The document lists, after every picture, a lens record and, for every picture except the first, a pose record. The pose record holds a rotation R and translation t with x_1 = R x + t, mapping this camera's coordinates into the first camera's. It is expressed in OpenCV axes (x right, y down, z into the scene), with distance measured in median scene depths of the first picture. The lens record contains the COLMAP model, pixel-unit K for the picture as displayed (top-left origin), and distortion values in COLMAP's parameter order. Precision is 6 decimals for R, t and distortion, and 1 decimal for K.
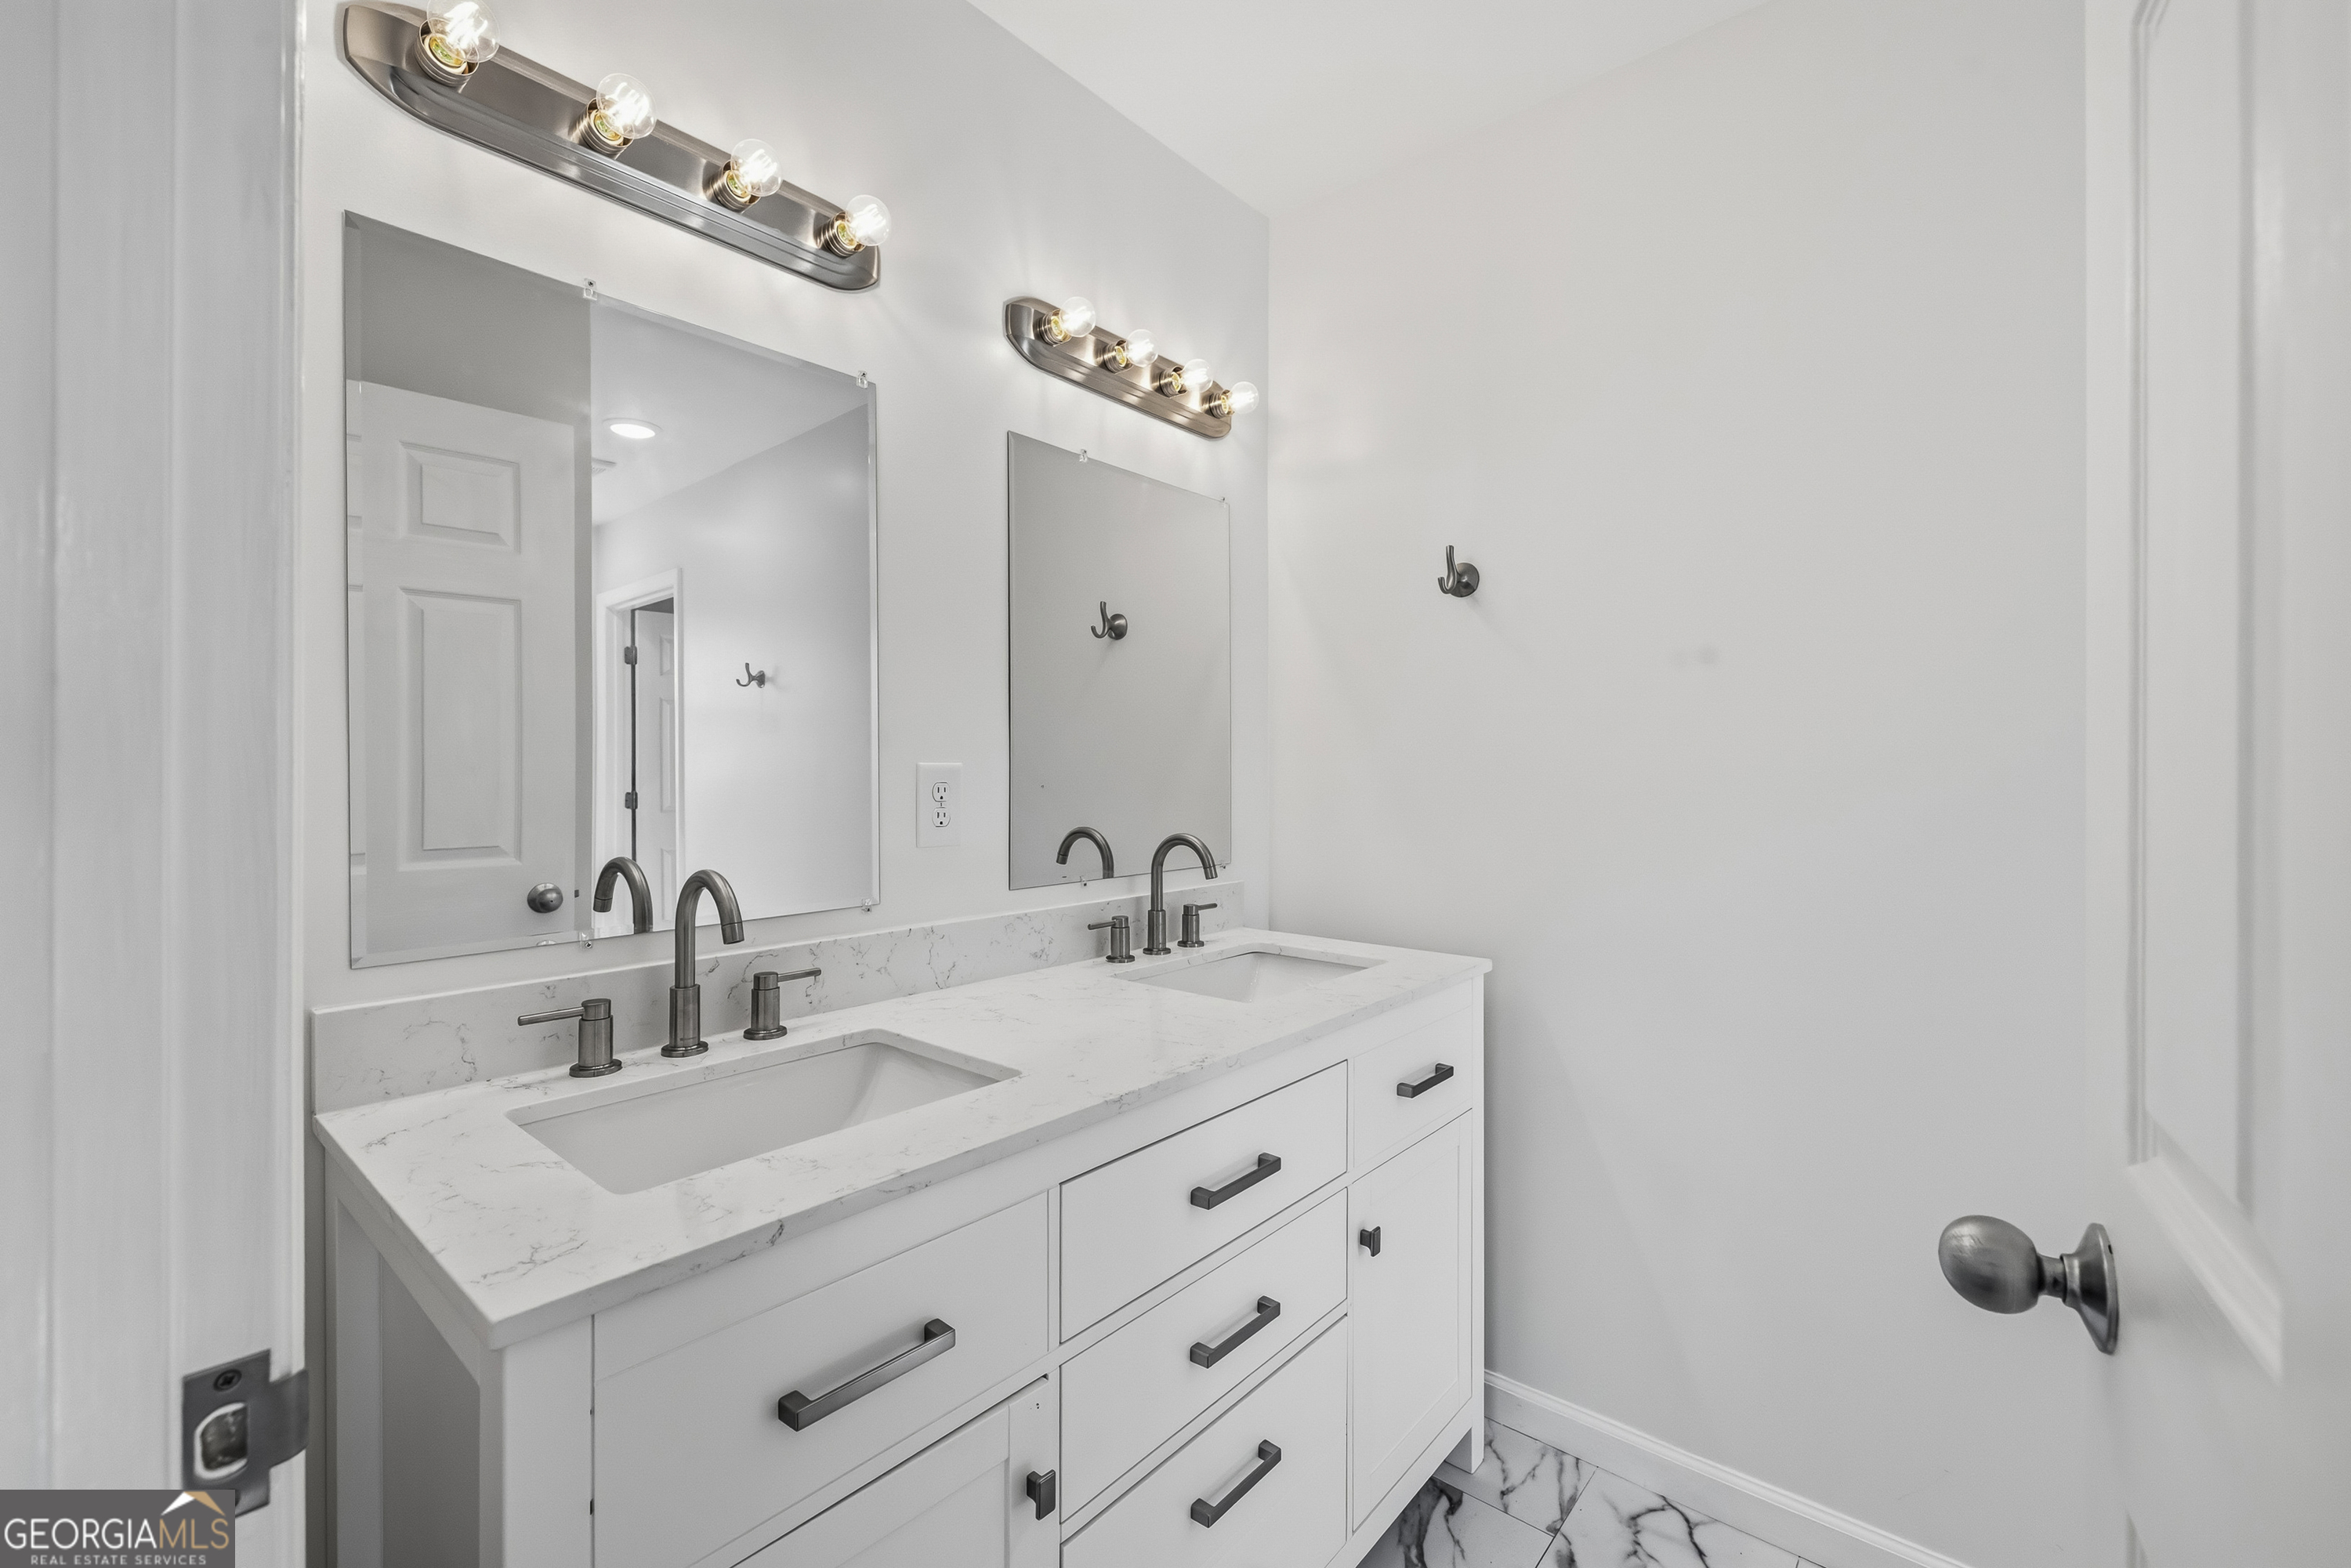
lens RADIAL K [[987.8, 0, 1185.2], [0, 987.8, 782.4], [0, 0, 1]] dist [0.001054, -0.001296]
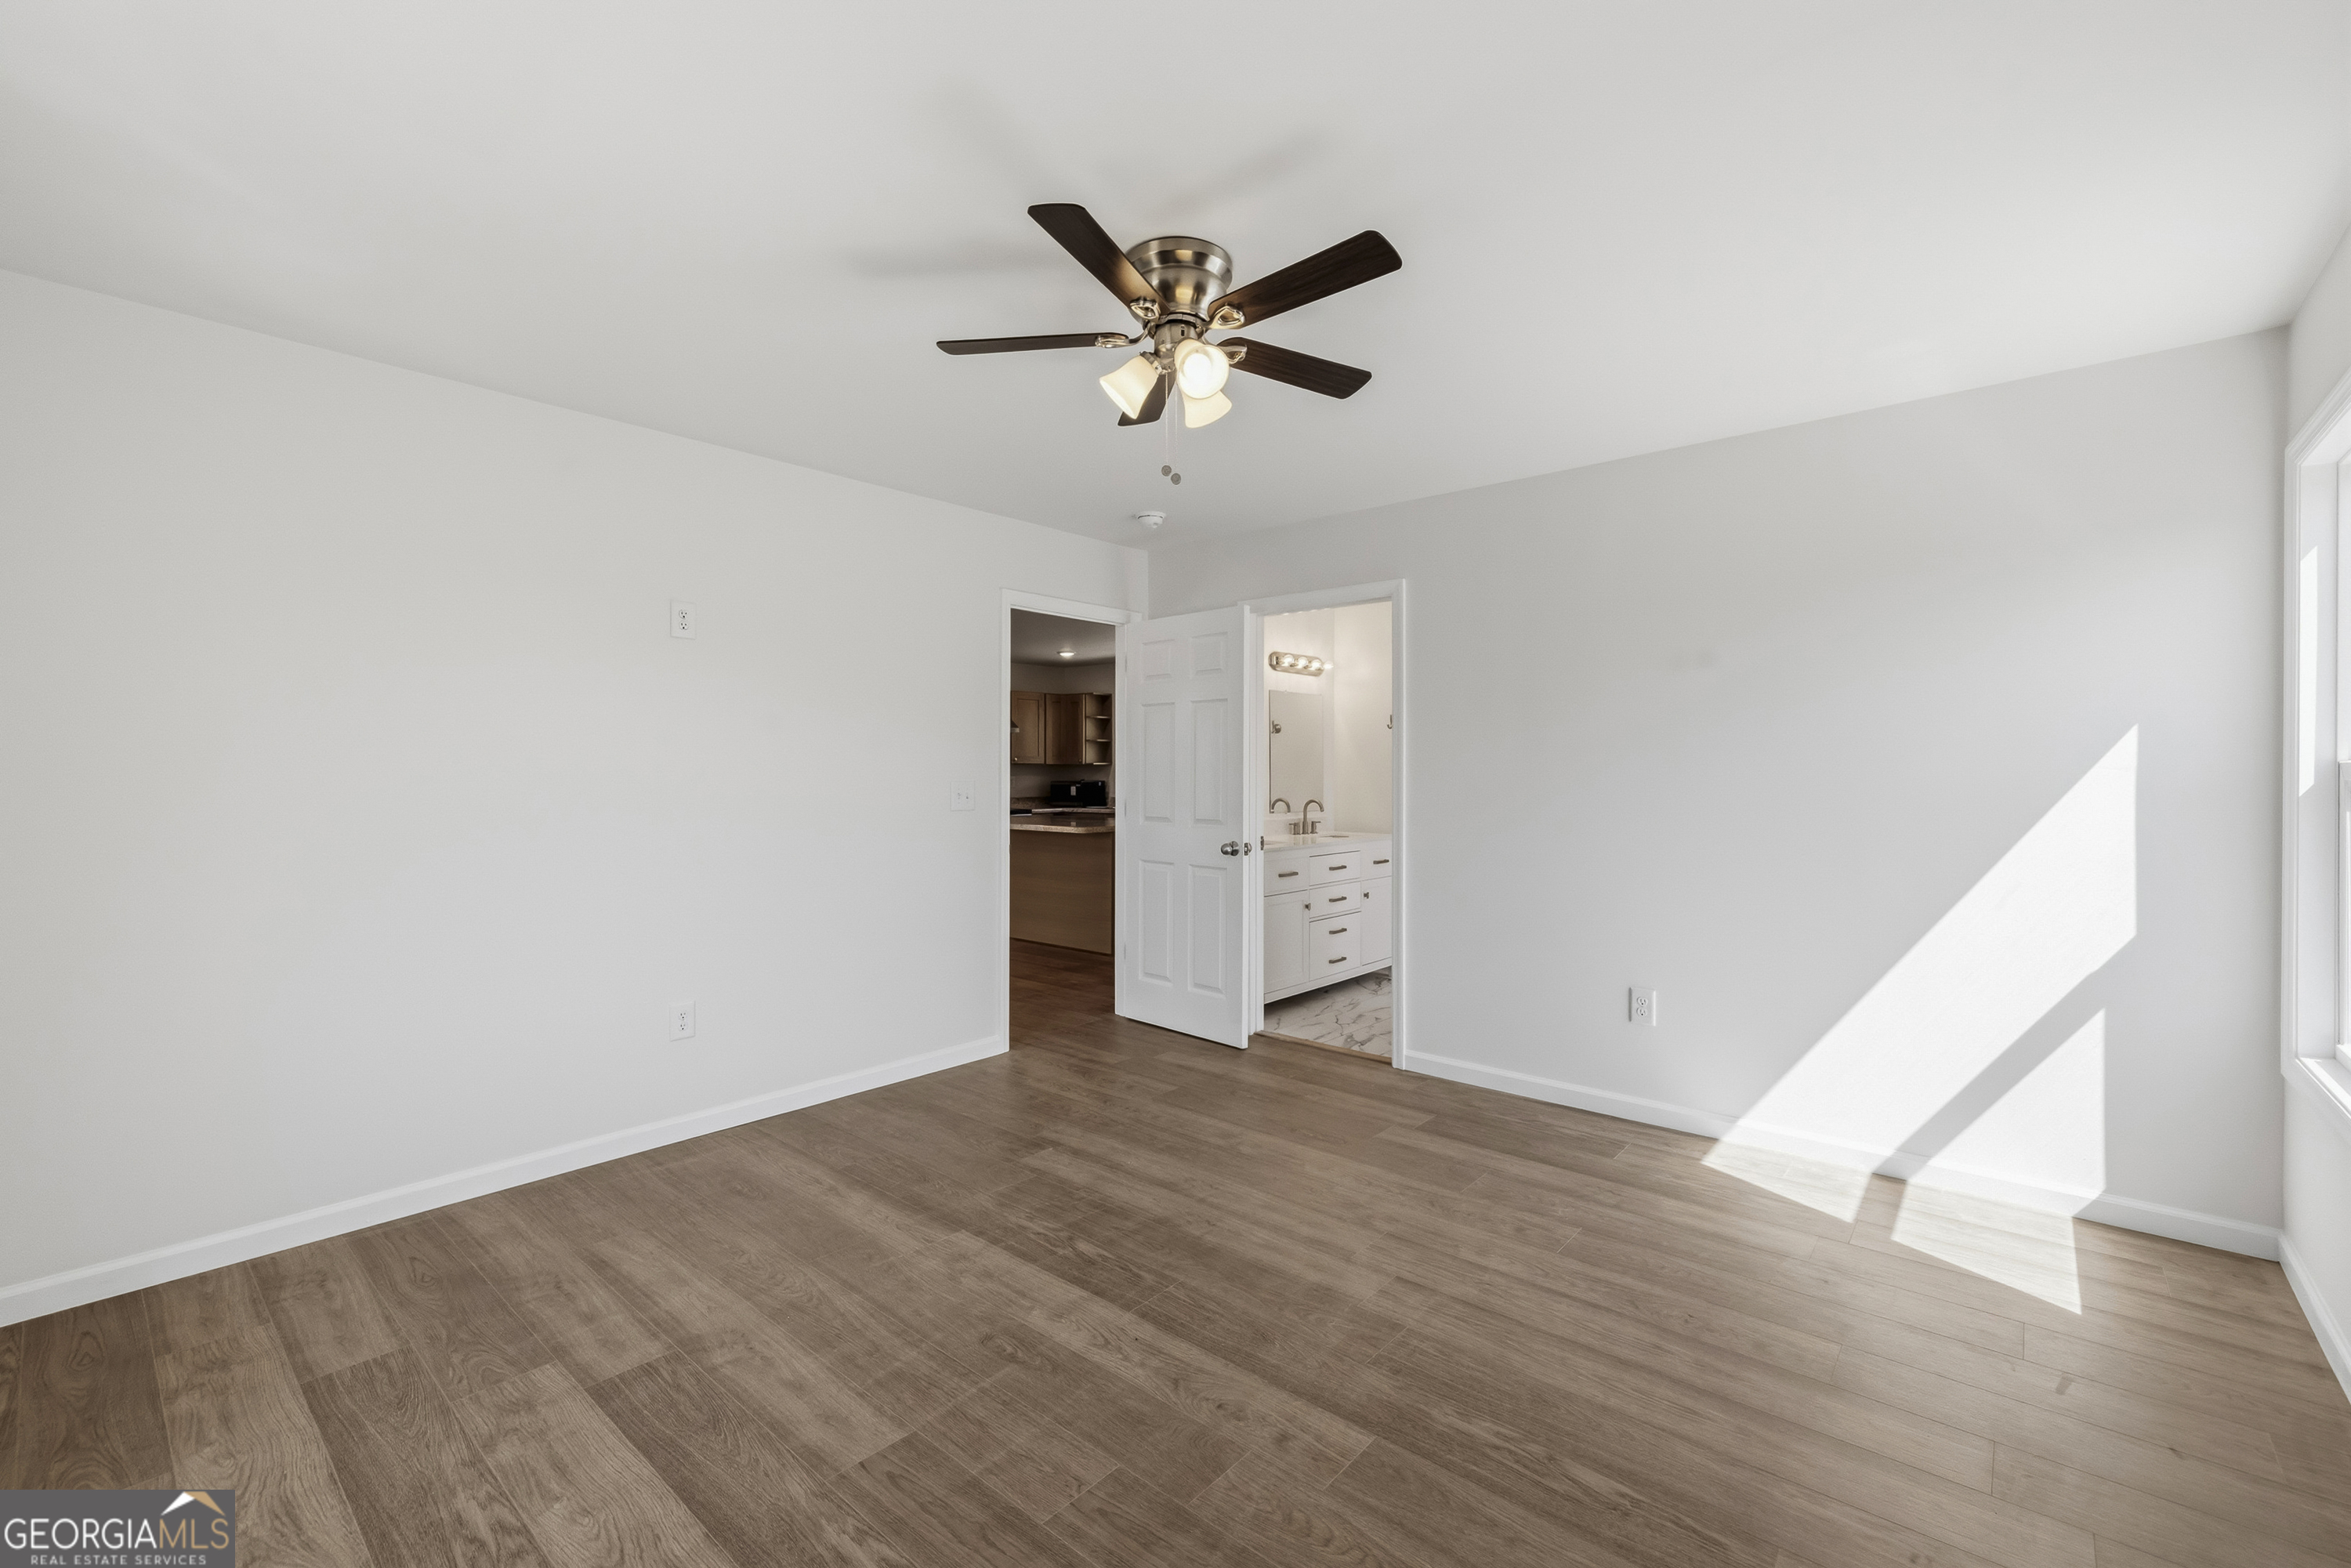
lens RADIAL K [[987.8, 0, 1182.2], [0, 987.8, 775.6], [0, 0, 1]] dist [0.001054, -0.001296]
pose [[0.999999, 0.000300, -0.001089, -0.455386], [-0.000300, 1.000000, -0.000656, -0.029497], [0.001088, 0.000657, 0.999999, -2.463022]]
